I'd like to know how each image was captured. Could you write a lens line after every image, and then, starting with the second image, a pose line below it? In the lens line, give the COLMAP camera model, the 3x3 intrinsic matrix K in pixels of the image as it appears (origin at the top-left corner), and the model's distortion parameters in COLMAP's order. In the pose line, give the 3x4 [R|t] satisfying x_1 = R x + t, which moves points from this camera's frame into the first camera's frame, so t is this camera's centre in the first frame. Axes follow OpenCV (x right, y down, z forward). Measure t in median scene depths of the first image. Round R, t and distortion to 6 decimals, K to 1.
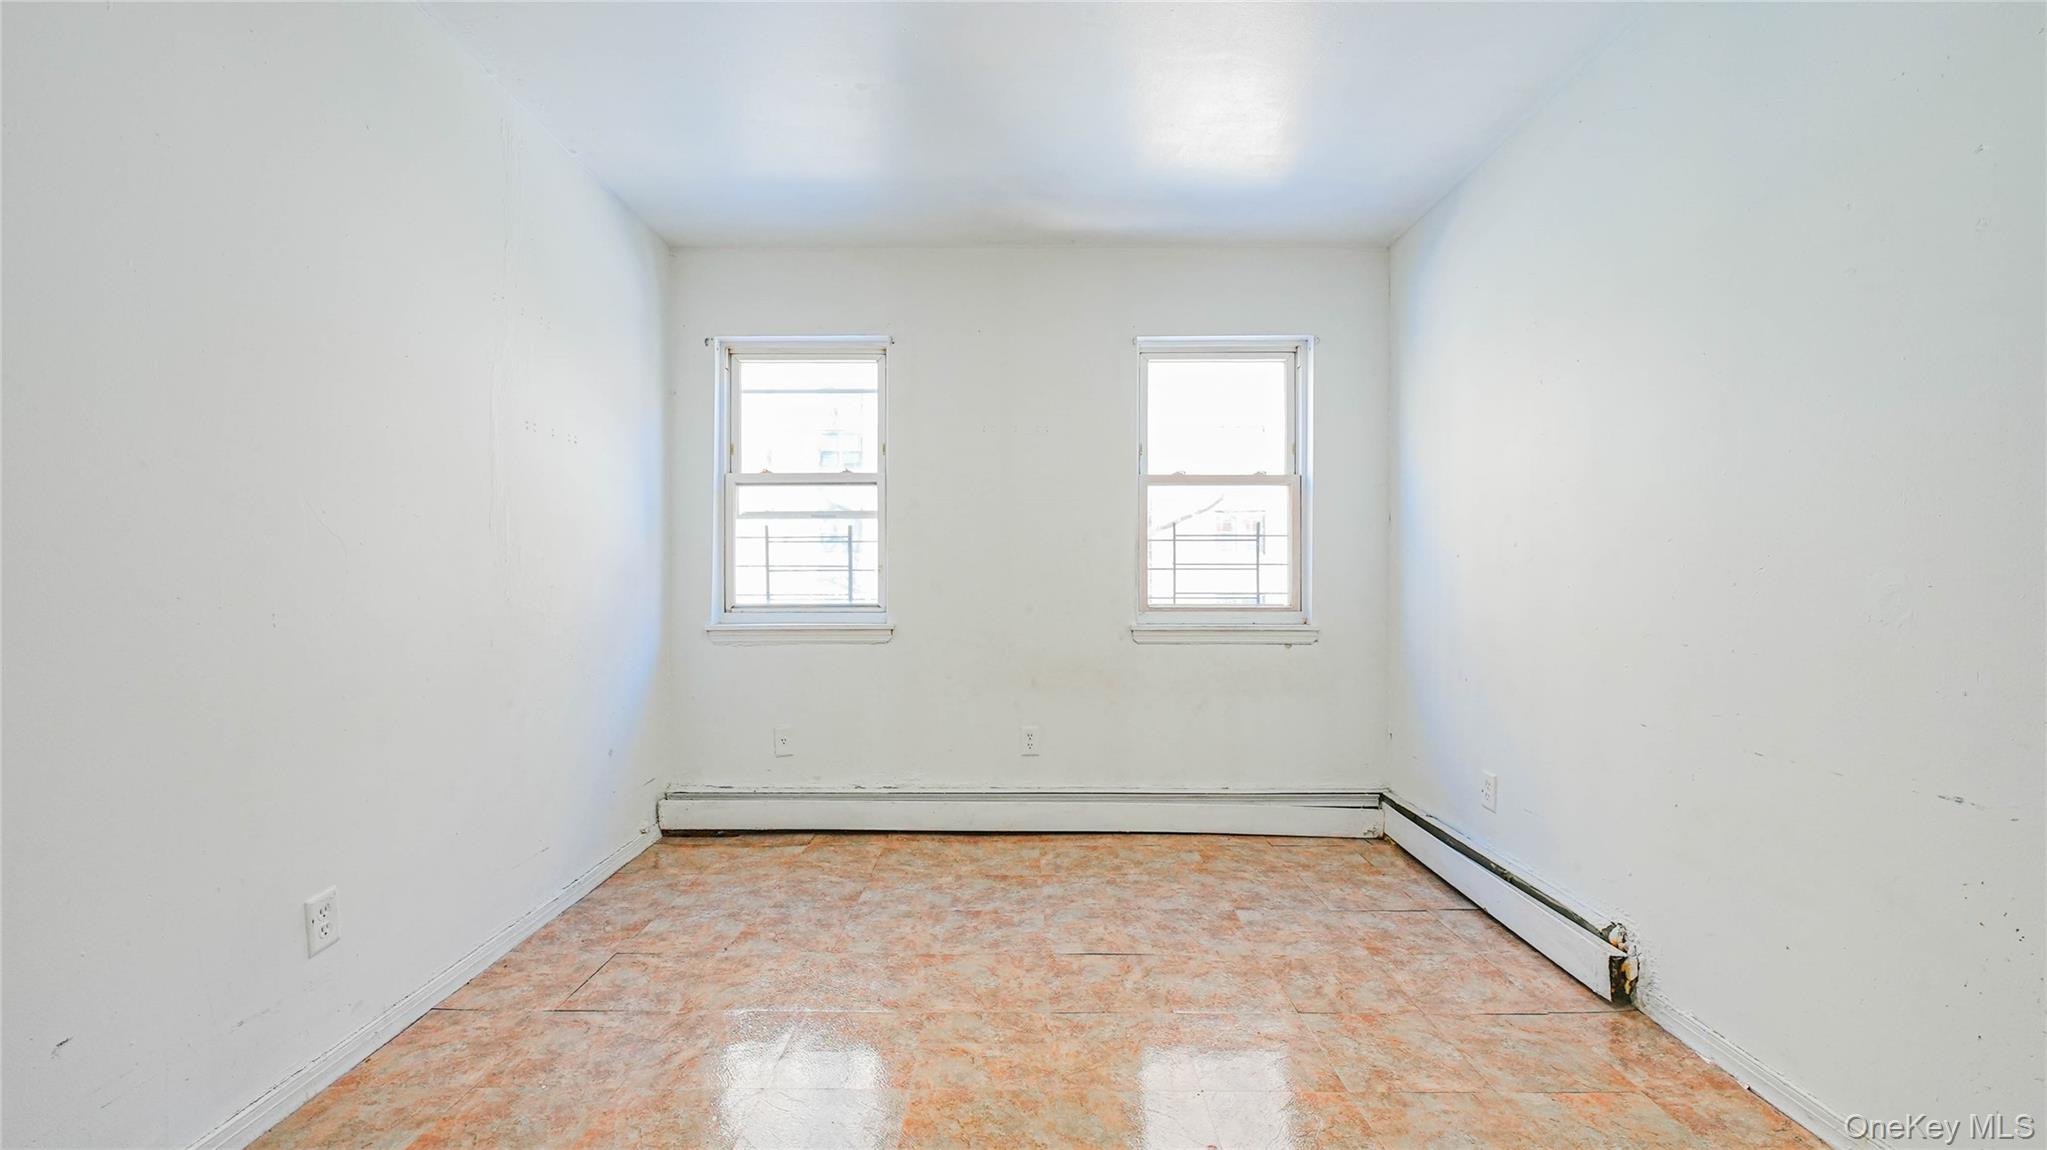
lens RADIAL K [[918.9, 0, 1019.8], [0, 918.9, 562.7], [0, 0, 1]] dist [0.022524, 0.000012]
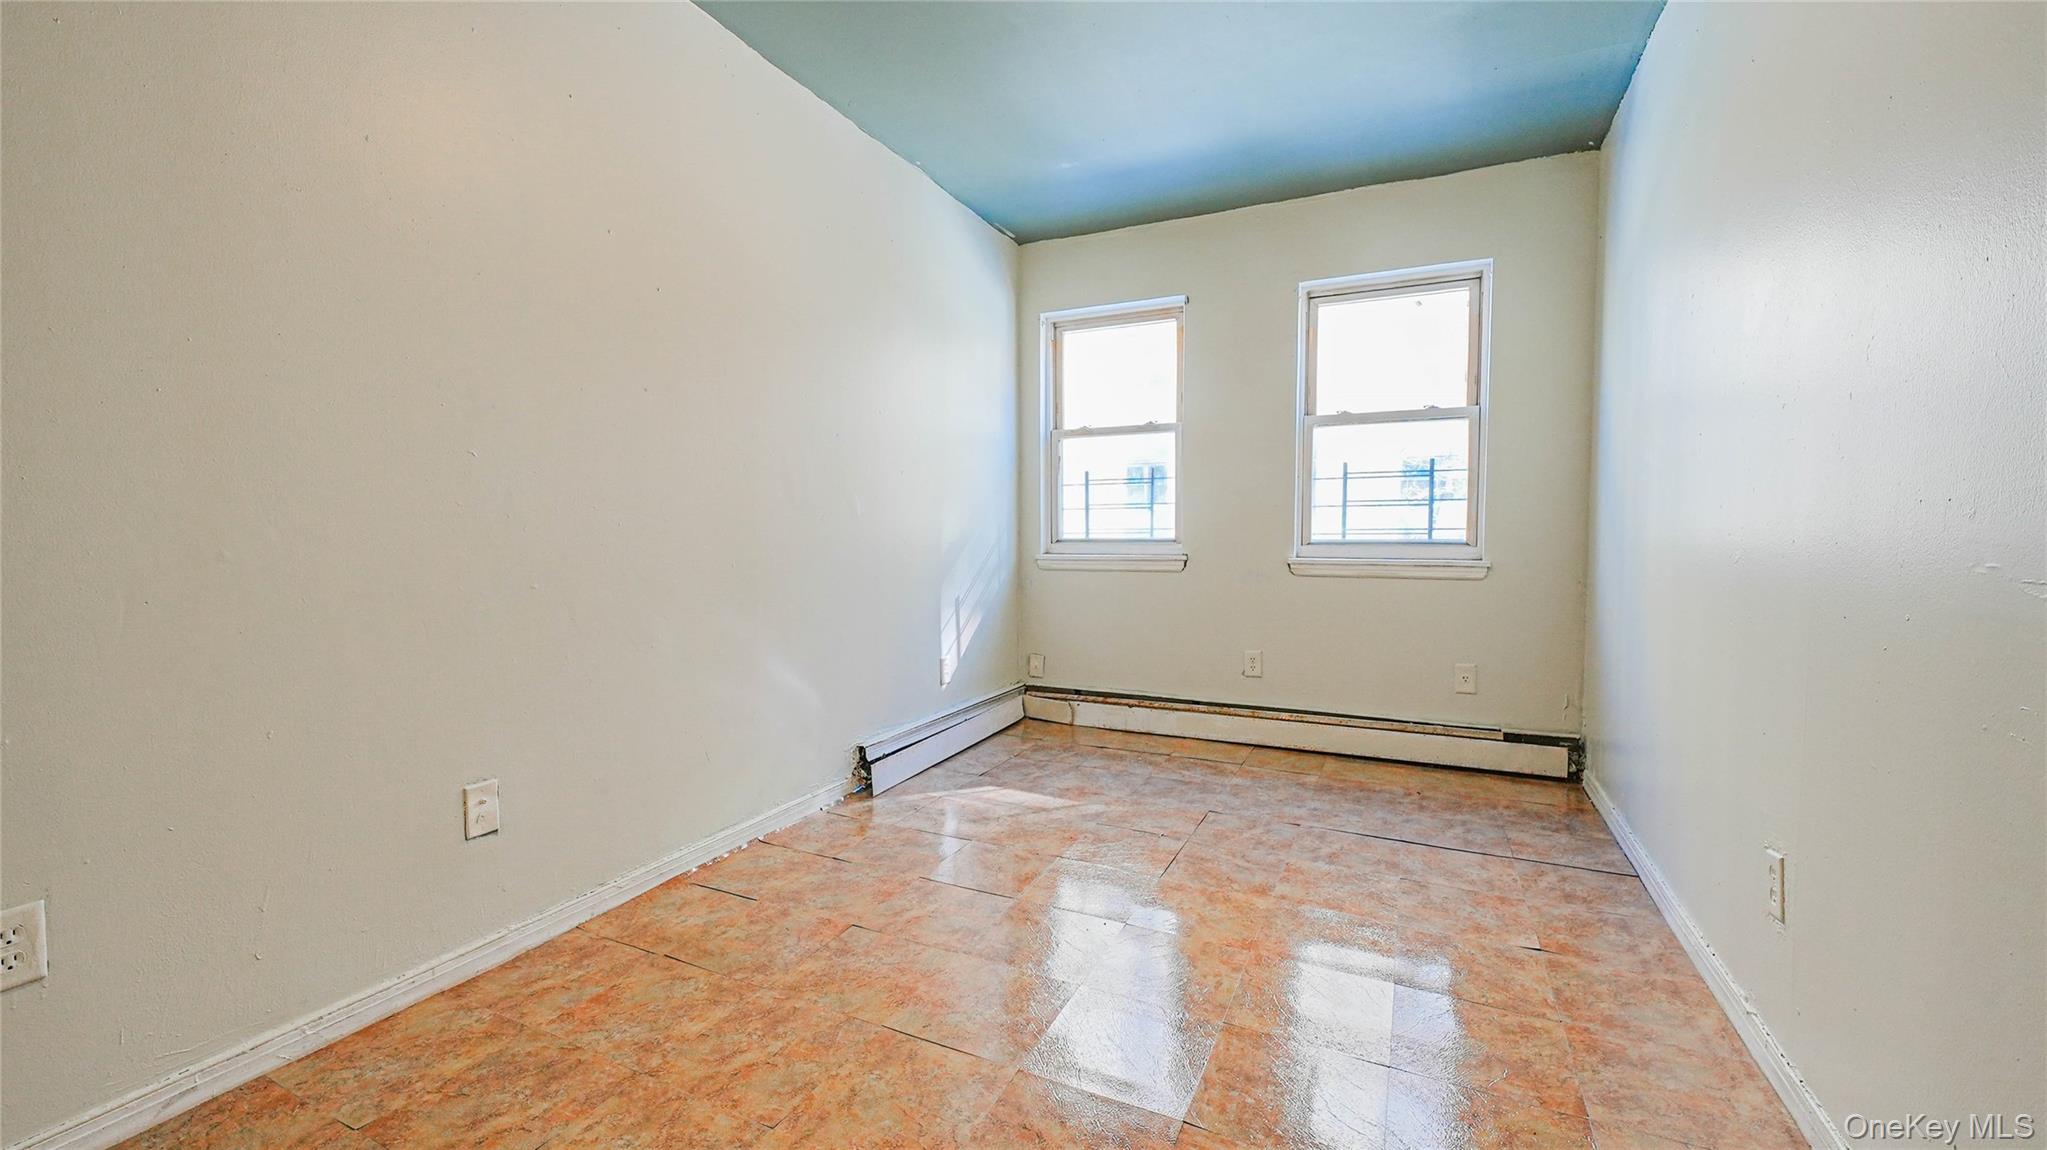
lens RADIAL K [[829.0, 0, 1029.3], [0, 829.0, 558.5], [0, 0, 1]] dist [0.012388, -0.005538]
pose [[0.908579, 0.012574, -0.417523, 0.239469], [0.015707, 0.997811, 0.064231, 0.000634], [0.417417, -0.064917, 0.906393, -0.003168]]
